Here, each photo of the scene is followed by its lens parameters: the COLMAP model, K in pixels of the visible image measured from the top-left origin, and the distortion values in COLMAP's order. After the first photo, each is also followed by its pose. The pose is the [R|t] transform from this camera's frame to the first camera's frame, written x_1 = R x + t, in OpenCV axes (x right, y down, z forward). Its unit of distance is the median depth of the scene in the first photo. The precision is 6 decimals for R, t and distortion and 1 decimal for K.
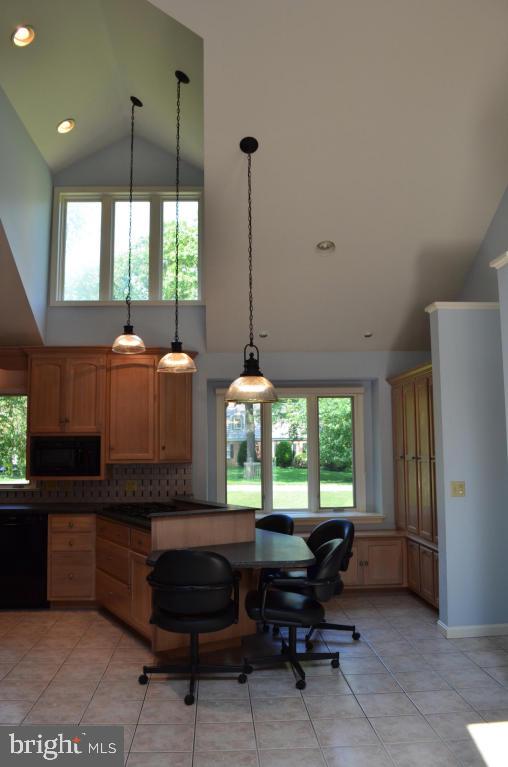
lens RADIAL K [[615.2, 0, 254.0], [0, 615.2, 383.5], [0, 0, 1]] dist [-0.077949, 0.008050]
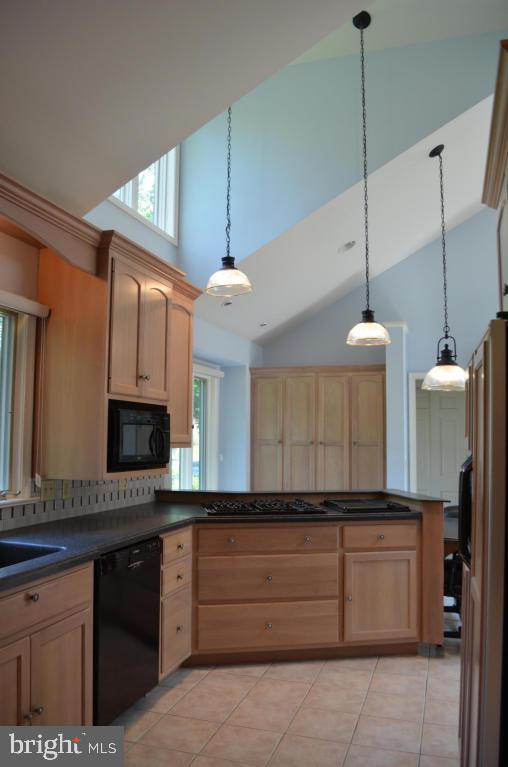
lens RADIAL K [[615.2, 0, 254.0], [0, 615.2, 383.5], [0, 0, 1]] dist [-0.077949, 0.008050]
pose [[0.346250, 0.095505, 0.933268, -0.824112], [-0.111535, 0.991940, -0.060129, 0.089622], [-0.931488, -0.083273, 0.354111, 0.678101]]
